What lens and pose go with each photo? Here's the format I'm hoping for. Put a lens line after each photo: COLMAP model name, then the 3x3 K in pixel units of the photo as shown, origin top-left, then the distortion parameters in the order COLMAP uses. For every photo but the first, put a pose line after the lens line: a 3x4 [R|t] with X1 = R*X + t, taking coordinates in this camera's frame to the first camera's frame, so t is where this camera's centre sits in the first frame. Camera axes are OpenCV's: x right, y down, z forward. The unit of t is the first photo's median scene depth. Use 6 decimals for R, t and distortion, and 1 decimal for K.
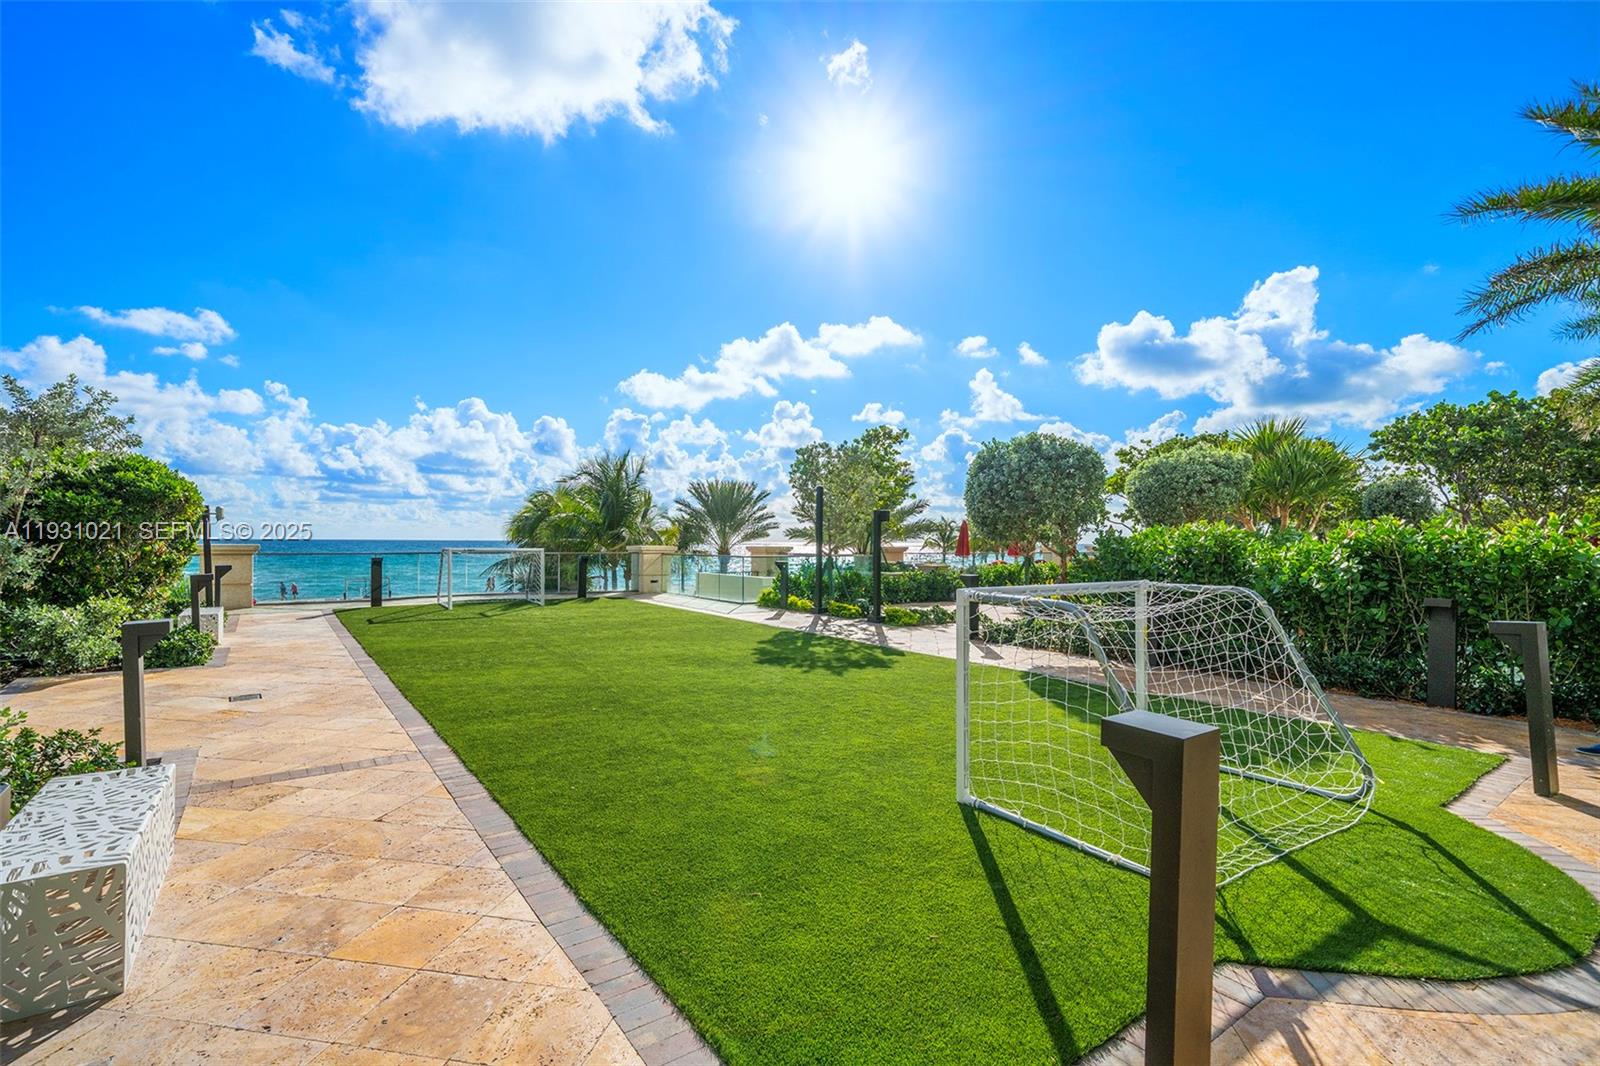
lens RADIAL K [[752.0, 0, 799.7], [0, 752.0, 539.0], [0, 0, 1]] dist [0.000400, 0.000299]
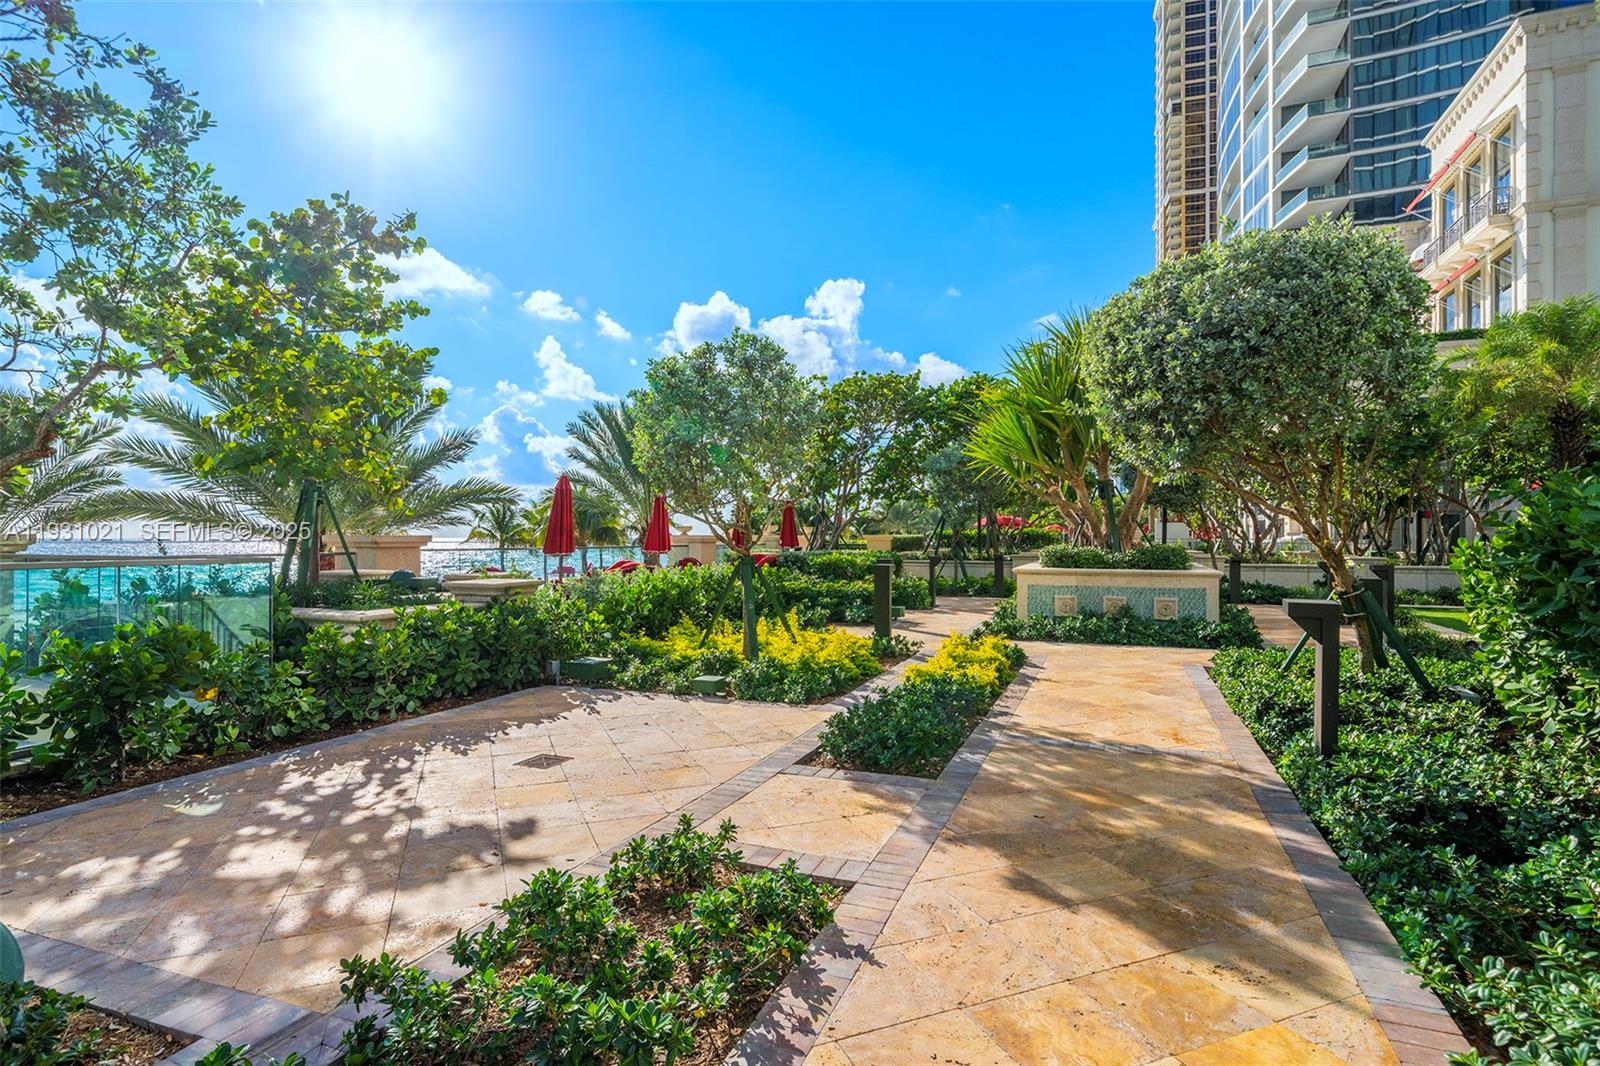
lens RADIAL K [[765.3, 0, 800.5], [0, 765.3, 537.5], [0, 0, 1]] dist [0.002534, 0.000133]
pose [[0.845942, -0.010726, 0.533168, 0.020709], [0.009758, 0.999942, 0.004633, 0.002764], [-0.533186, 0.001284, 0.845997, 0.120573]]
